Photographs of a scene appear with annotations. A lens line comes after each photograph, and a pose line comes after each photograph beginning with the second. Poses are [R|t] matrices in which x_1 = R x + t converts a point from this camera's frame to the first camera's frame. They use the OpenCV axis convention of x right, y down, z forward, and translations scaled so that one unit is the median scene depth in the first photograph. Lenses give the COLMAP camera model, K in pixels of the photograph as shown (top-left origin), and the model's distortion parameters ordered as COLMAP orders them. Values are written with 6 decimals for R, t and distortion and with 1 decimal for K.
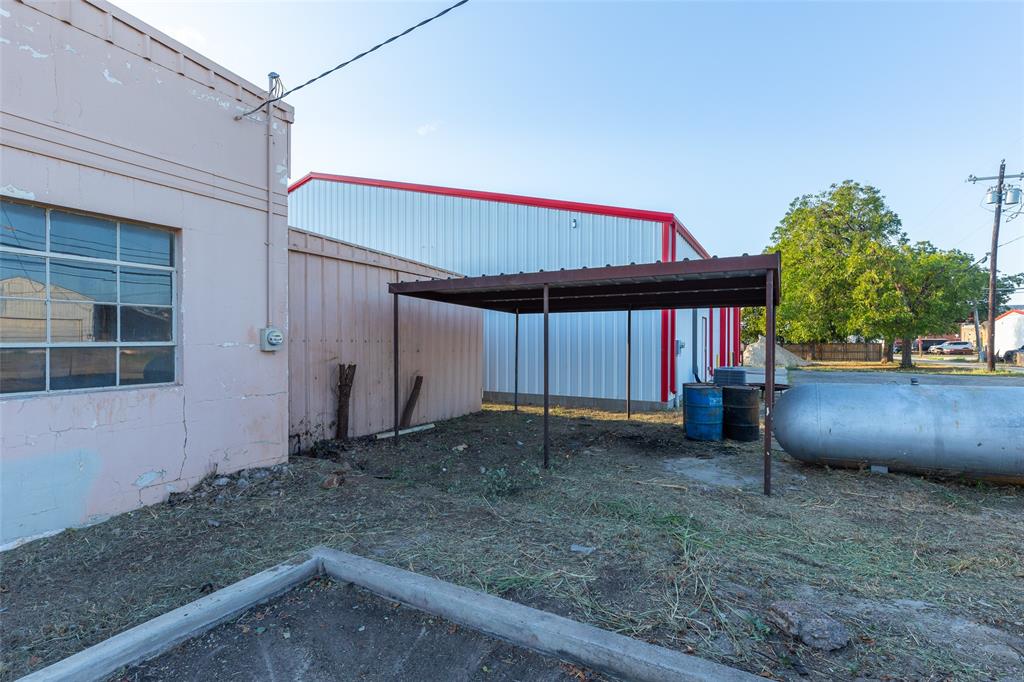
lens RADIAL K [[476.2, 0, 519.0], [0, 476.2, 348.2], [0, 0, 1]] dist [0.008135, 0.000130]
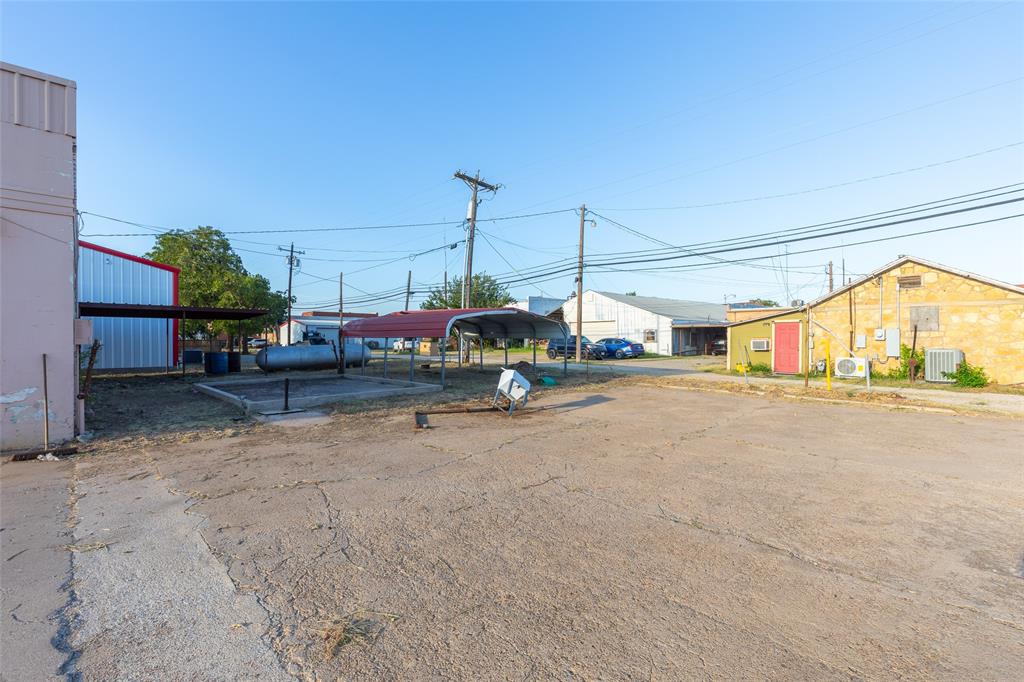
lens RADIAL K [[476.2, 0, 511.9], [0, 476.2, 342.2], [0, 0, 1]] dist [0.008135, 0.000130]
pose [[0.318578, -0.007113, 0.947870, -0.472647], [0.017394, 0.999847, 0.001657, 0.016808], [-0.947737, 0.015959, 0.318653, -0.390794]]
